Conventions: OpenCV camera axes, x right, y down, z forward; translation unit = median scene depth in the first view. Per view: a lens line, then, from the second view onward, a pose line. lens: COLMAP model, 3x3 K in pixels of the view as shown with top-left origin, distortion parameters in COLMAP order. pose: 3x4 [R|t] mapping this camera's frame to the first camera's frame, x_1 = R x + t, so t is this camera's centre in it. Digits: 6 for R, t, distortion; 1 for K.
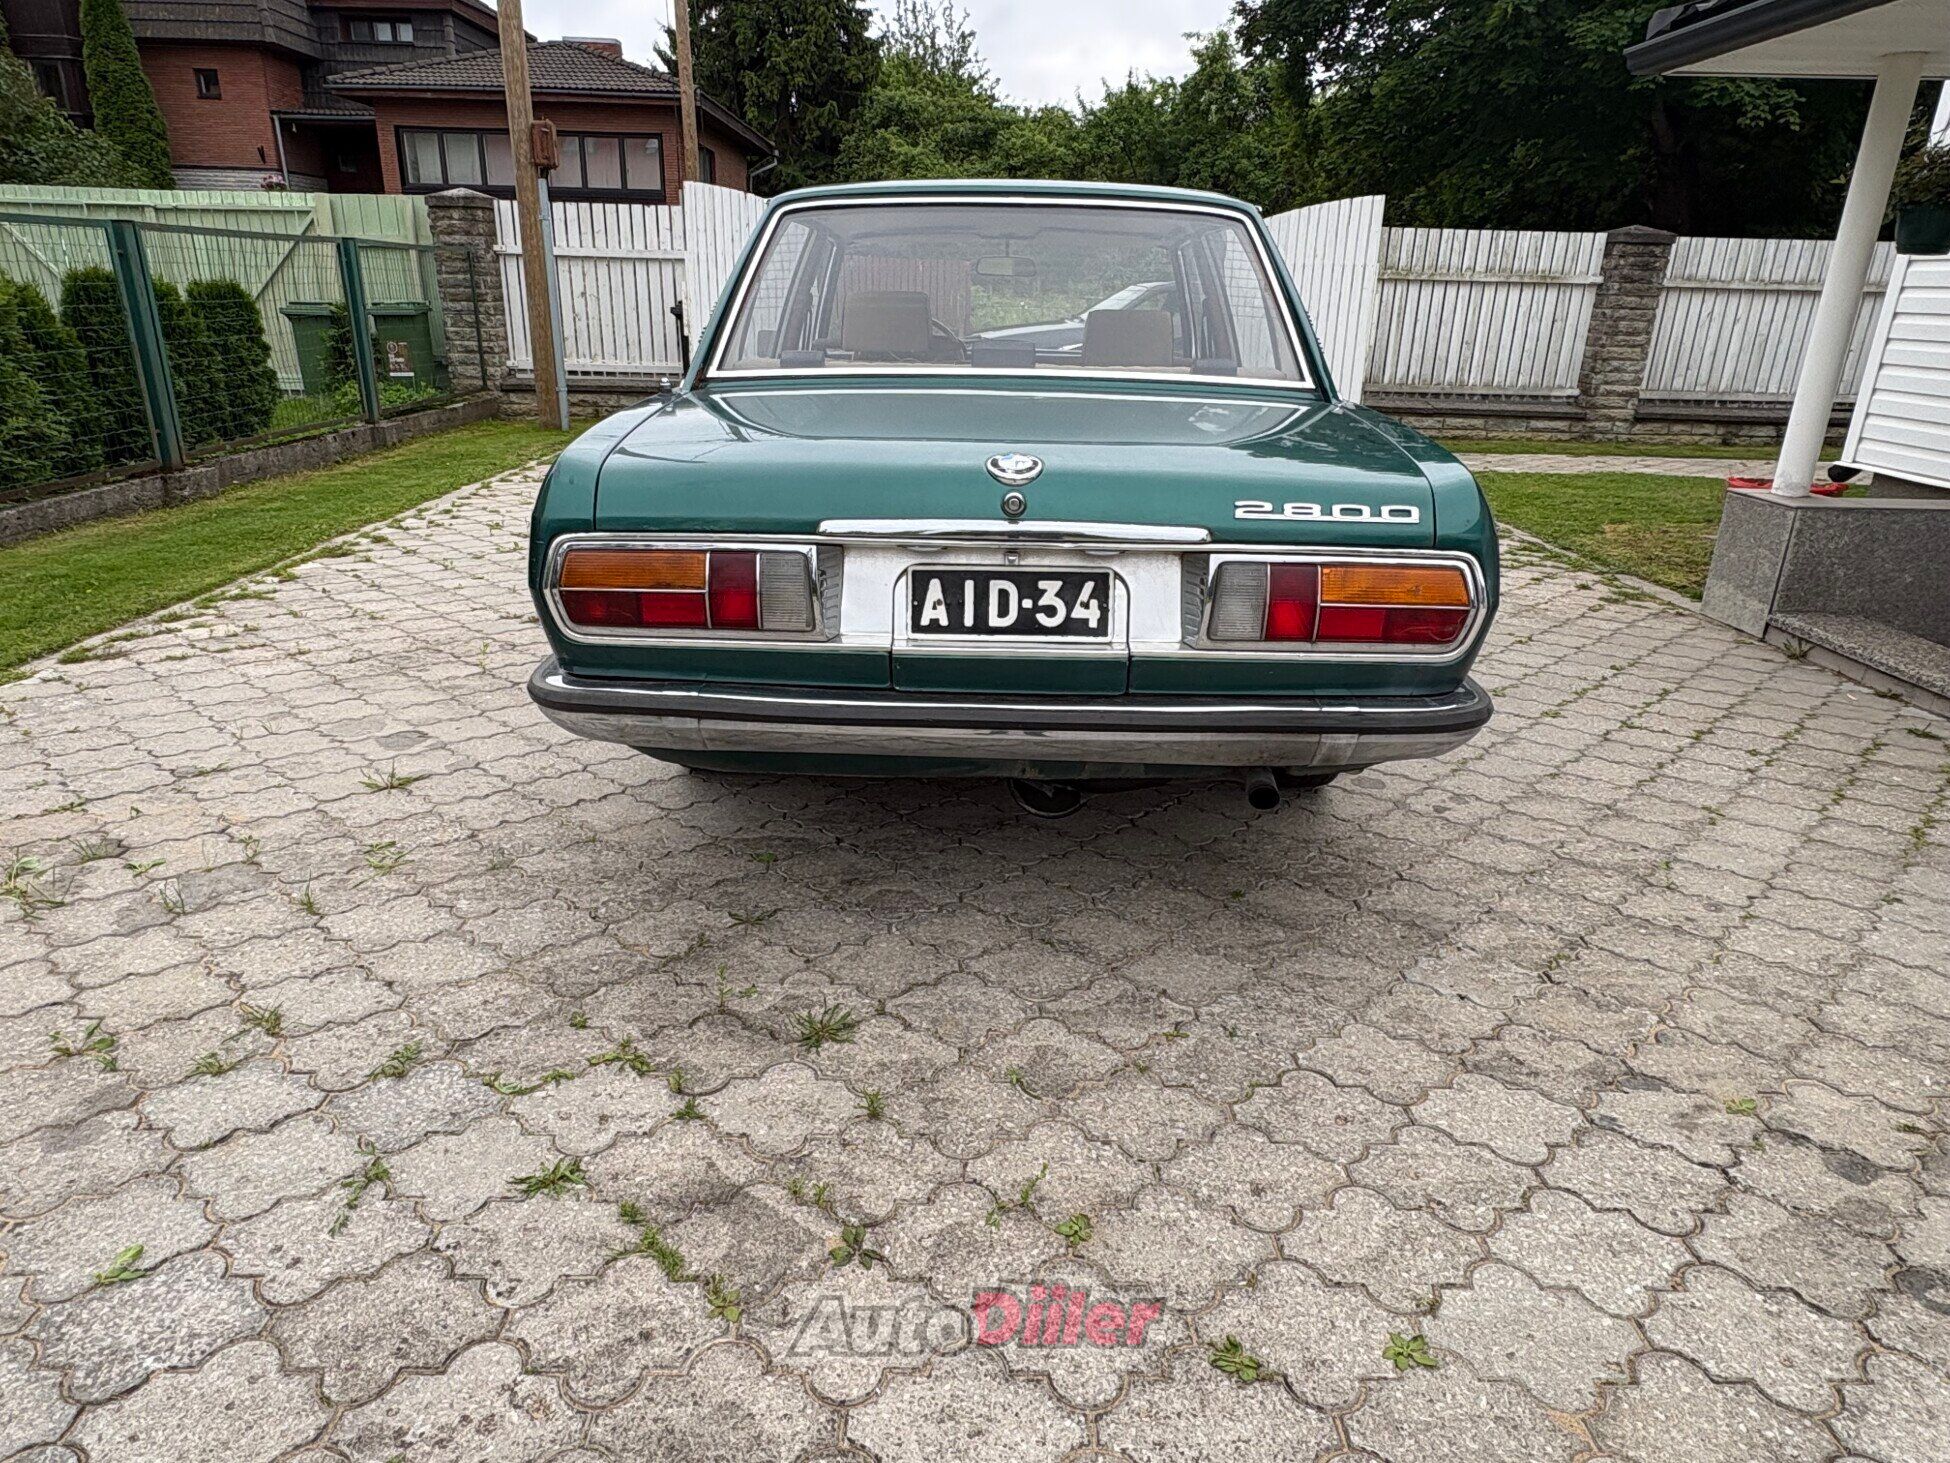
lens RADIAL K [[1193.2, 0, 975.0], [0, 1193.2, 731.5], [0, 0, 1]] dist [0.000265, 0.001045]
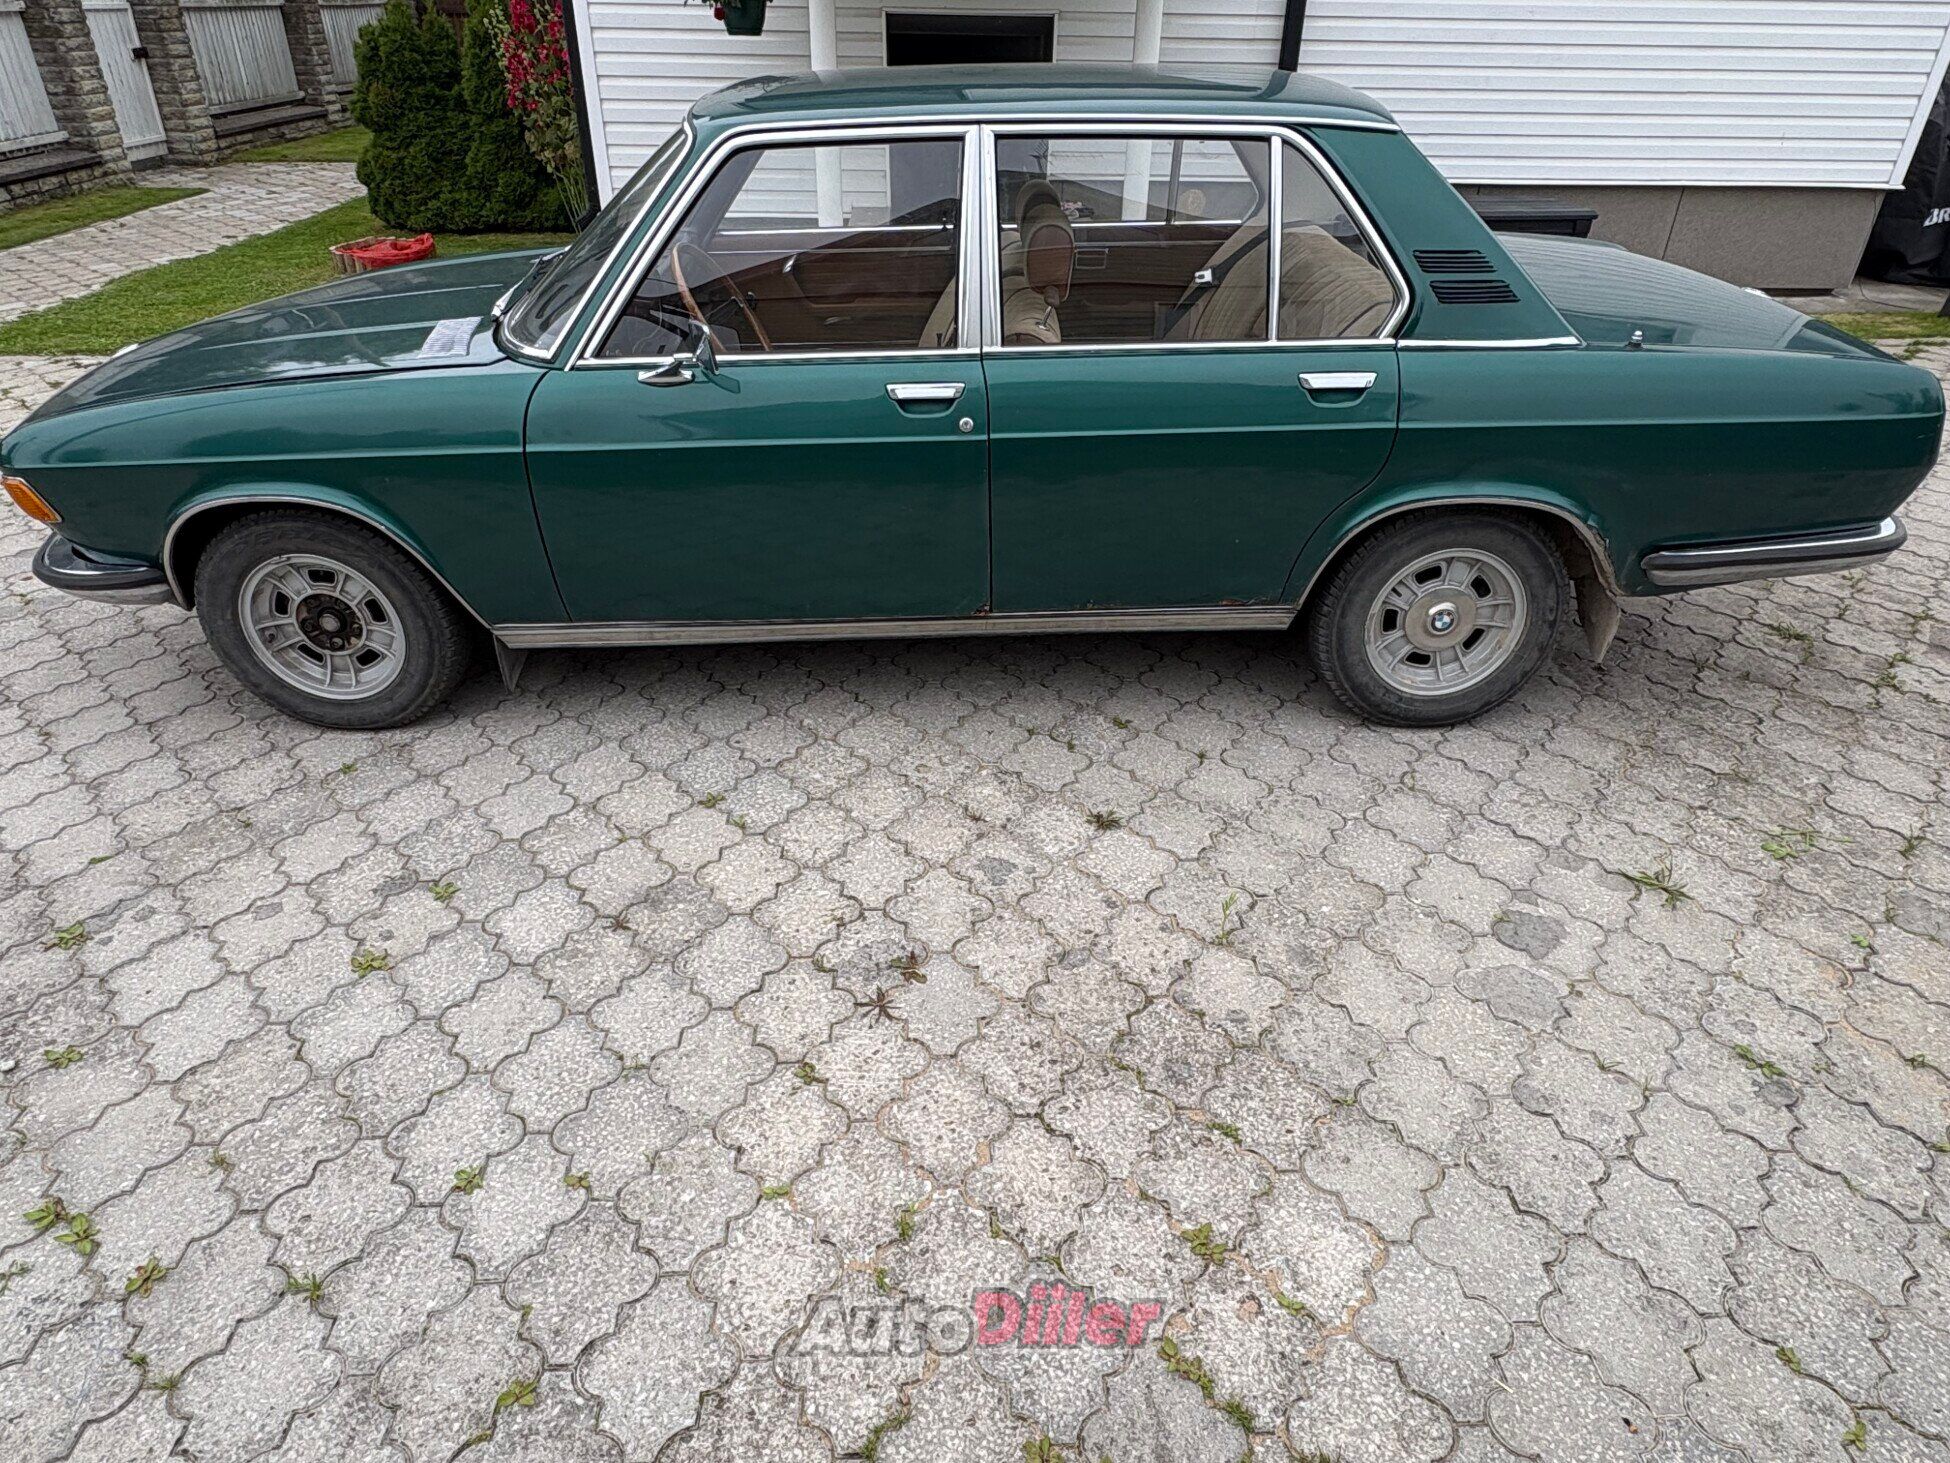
lens RADIAL K [[1193.2, 0, 975.0], [0, 1193.2, 731.5], [0, 0, 1]] dist [0.000265, 0.001045]
pose [[-0.020662, -0.552319, 0.833377, -0.984689], [0.334451, 0.781713, 0.526371, -0.577497], [-0.942187, 0.289600, 0.168572, 1.115433]]
